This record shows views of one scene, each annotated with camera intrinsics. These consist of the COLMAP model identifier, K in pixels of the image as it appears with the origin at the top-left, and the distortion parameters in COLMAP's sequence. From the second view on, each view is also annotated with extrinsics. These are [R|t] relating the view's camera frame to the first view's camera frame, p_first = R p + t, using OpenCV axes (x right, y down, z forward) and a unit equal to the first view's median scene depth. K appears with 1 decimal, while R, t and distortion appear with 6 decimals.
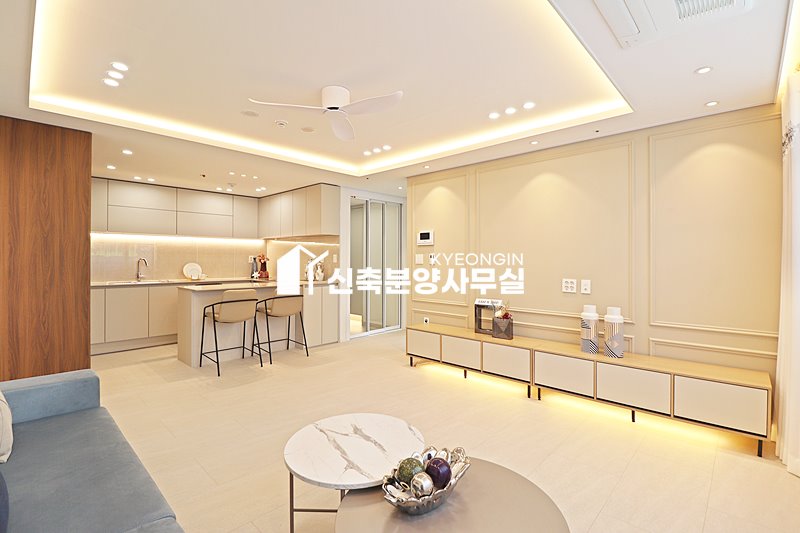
lens RADIAL K [[369.2, 0, 405.8], [0, 369.2, 259.1], [0, 0, 1]] dist [-0.009992, -0.005099]
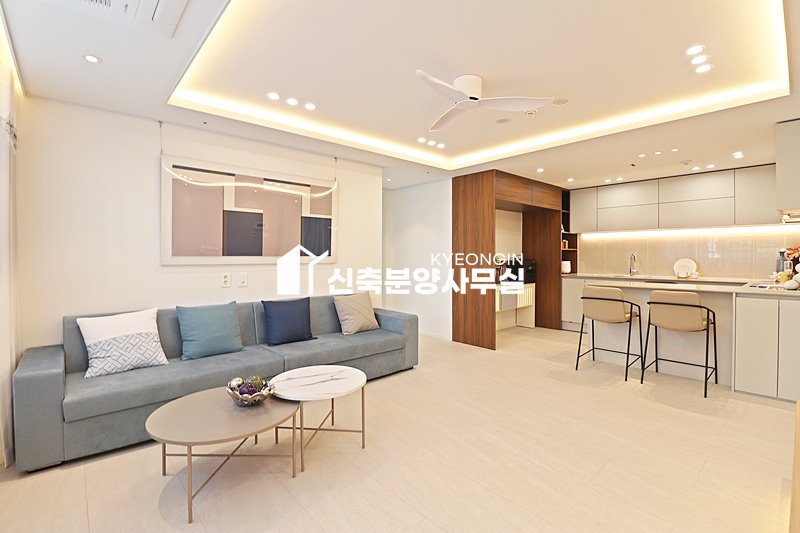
lens RADIAL K [[369.2, 0, 402.0], [0, 369.2, 261.4], [0, 0, 1]] dist [-0.009992, -0.005099]
pose [[-0.092260, 0.013282, -0.995646, 0.389623], [0.002059, 0.999911, 0.013148, 0.004320], [0.995733, -0.000837, -0.092279, 0.445991]]
